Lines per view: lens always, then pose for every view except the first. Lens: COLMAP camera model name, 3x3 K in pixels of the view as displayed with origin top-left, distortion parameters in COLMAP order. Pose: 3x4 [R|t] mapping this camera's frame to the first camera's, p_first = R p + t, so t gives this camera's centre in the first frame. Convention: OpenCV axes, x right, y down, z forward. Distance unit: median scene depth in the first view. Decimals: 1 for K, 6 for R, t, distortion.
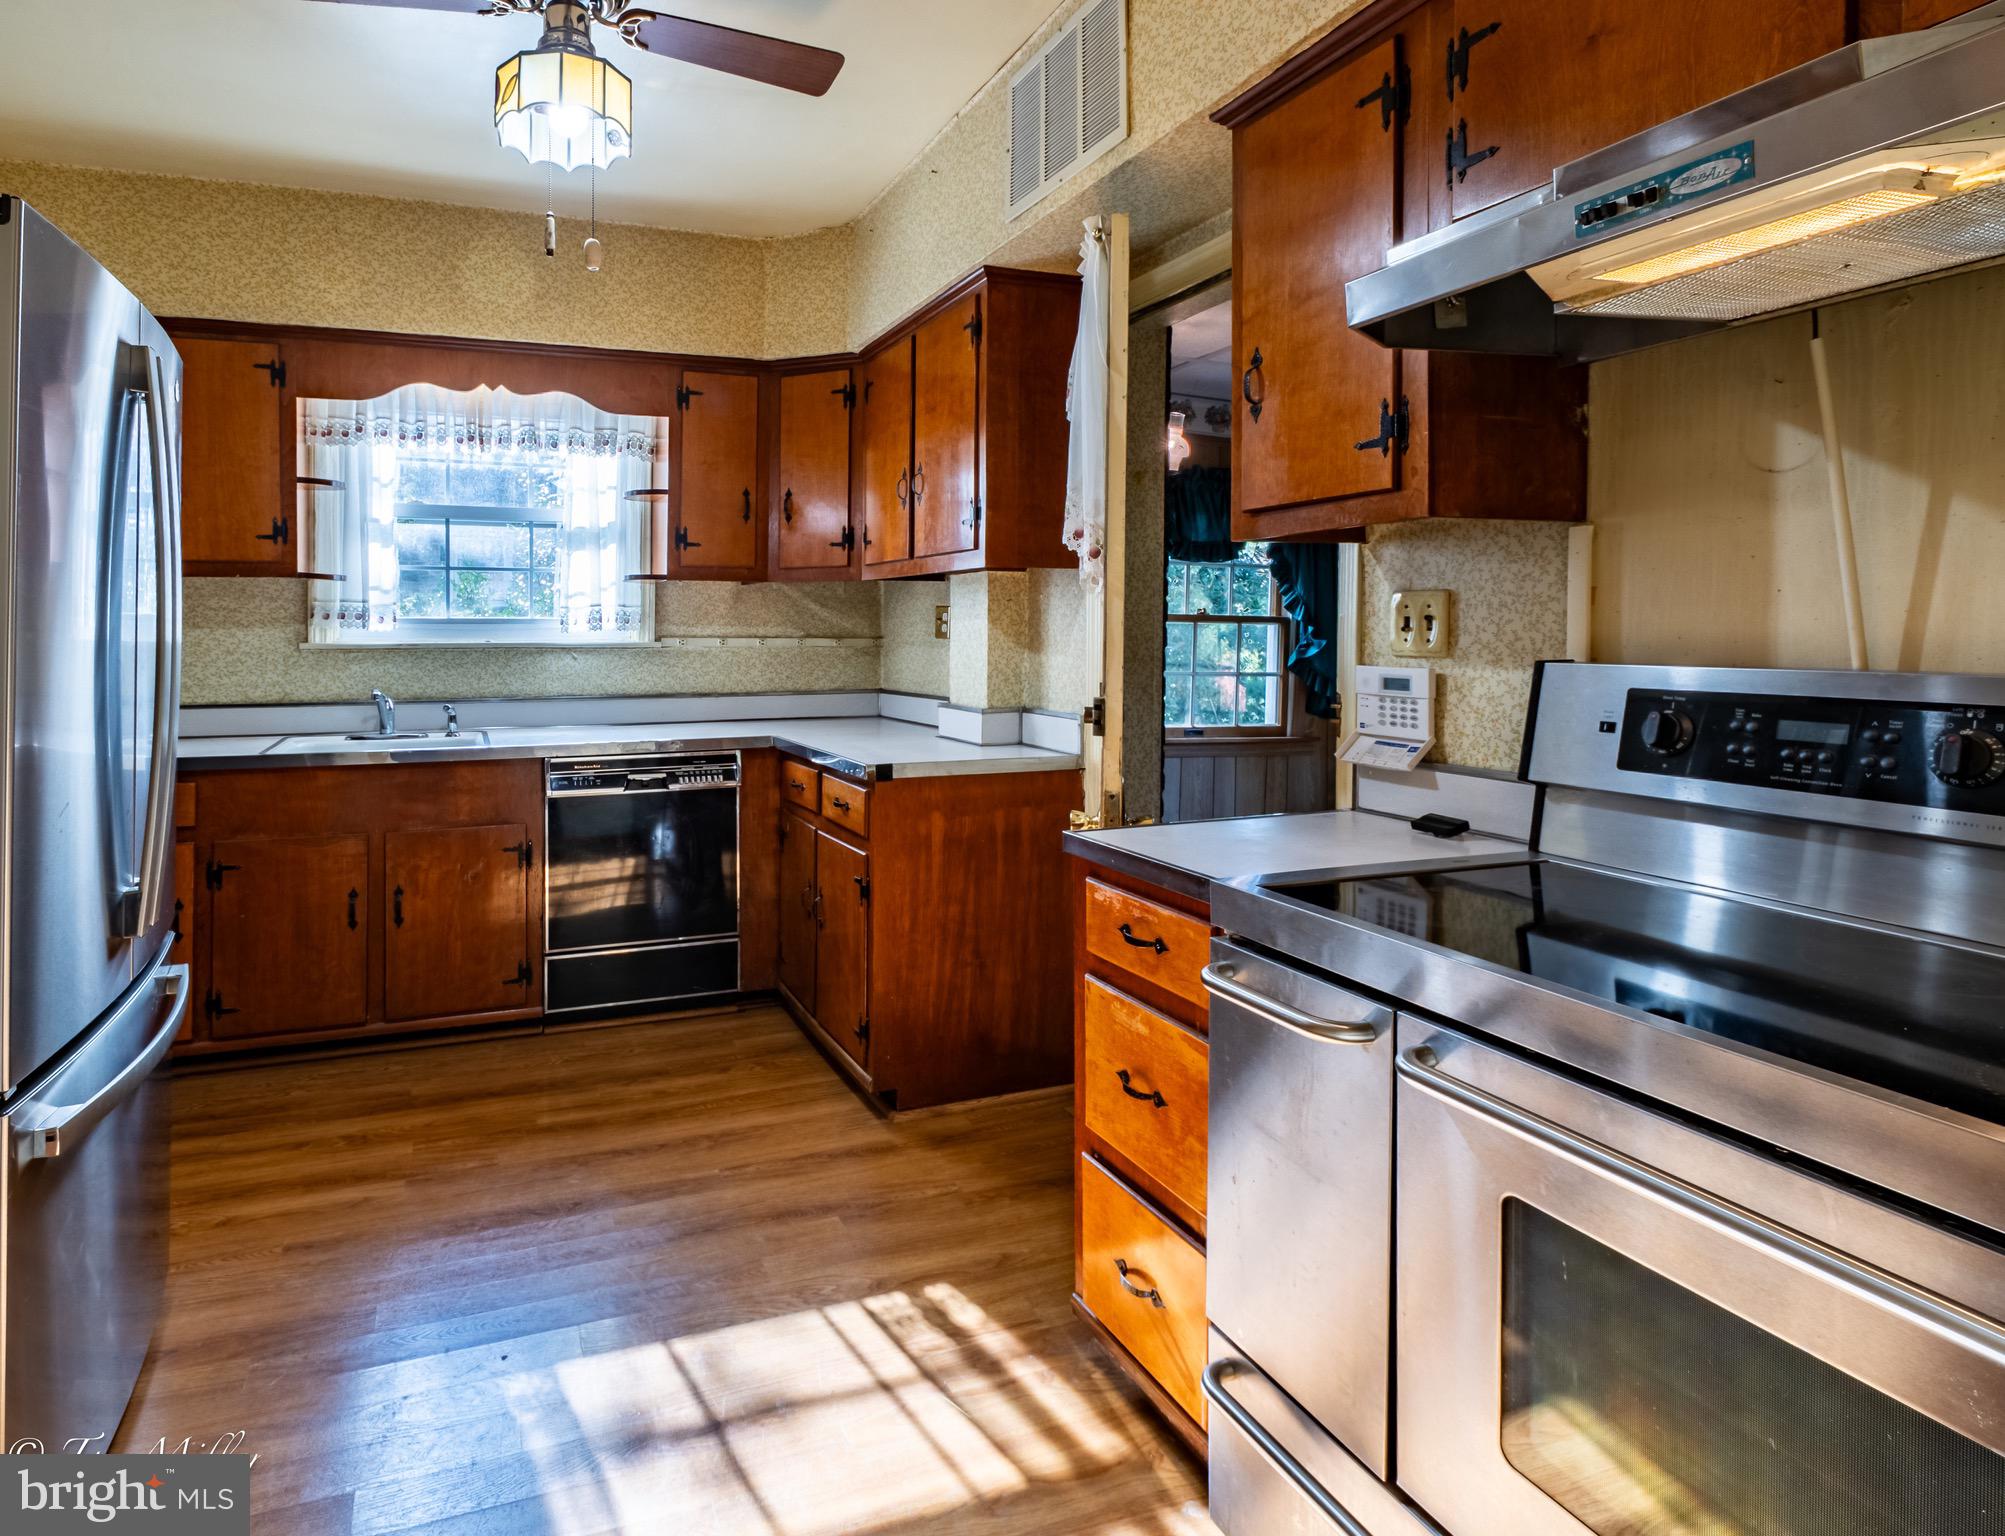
lens RADIAL K [[1069.1, 0, 755.5], [0, 1069.1, 616.9], [0, 0, 1]] dist [-0.003812, -0.000488]
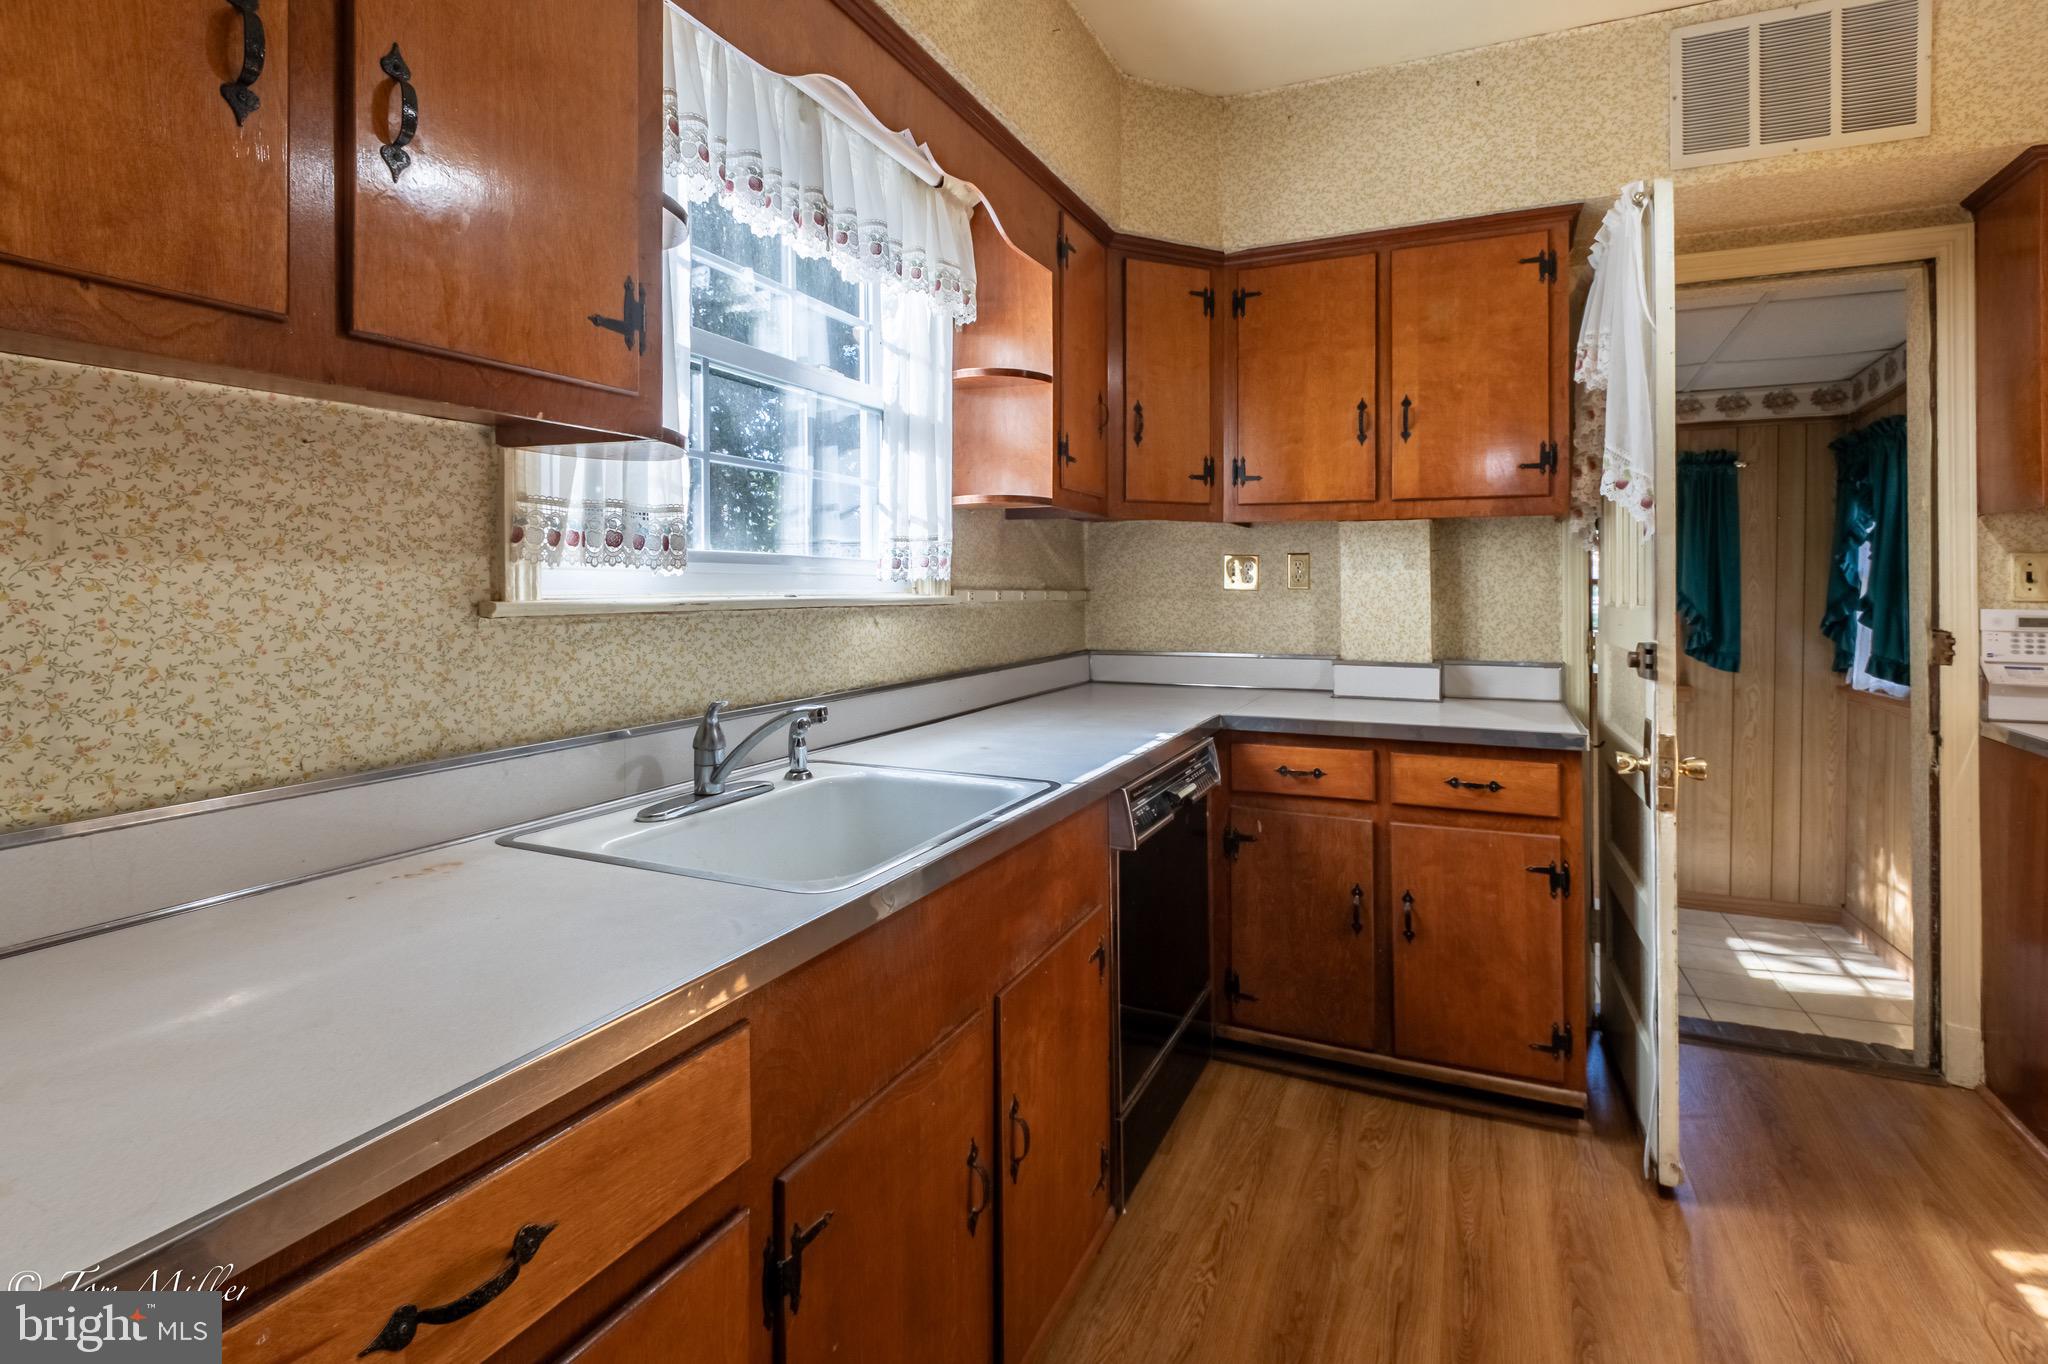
lens RADIAL K [[970.1, 0, 1020.8], [0, 970.1, 577.3], [0, 0, 1]] dist [0.003532, -0.004292]
pose [[0.638787, 0.009929, 0.769319, -0.580116], [-0.013329, 0.999909, -0.001838, 0.012907], [-0.769268, -0.009080, 0.638862, 0.610908]]
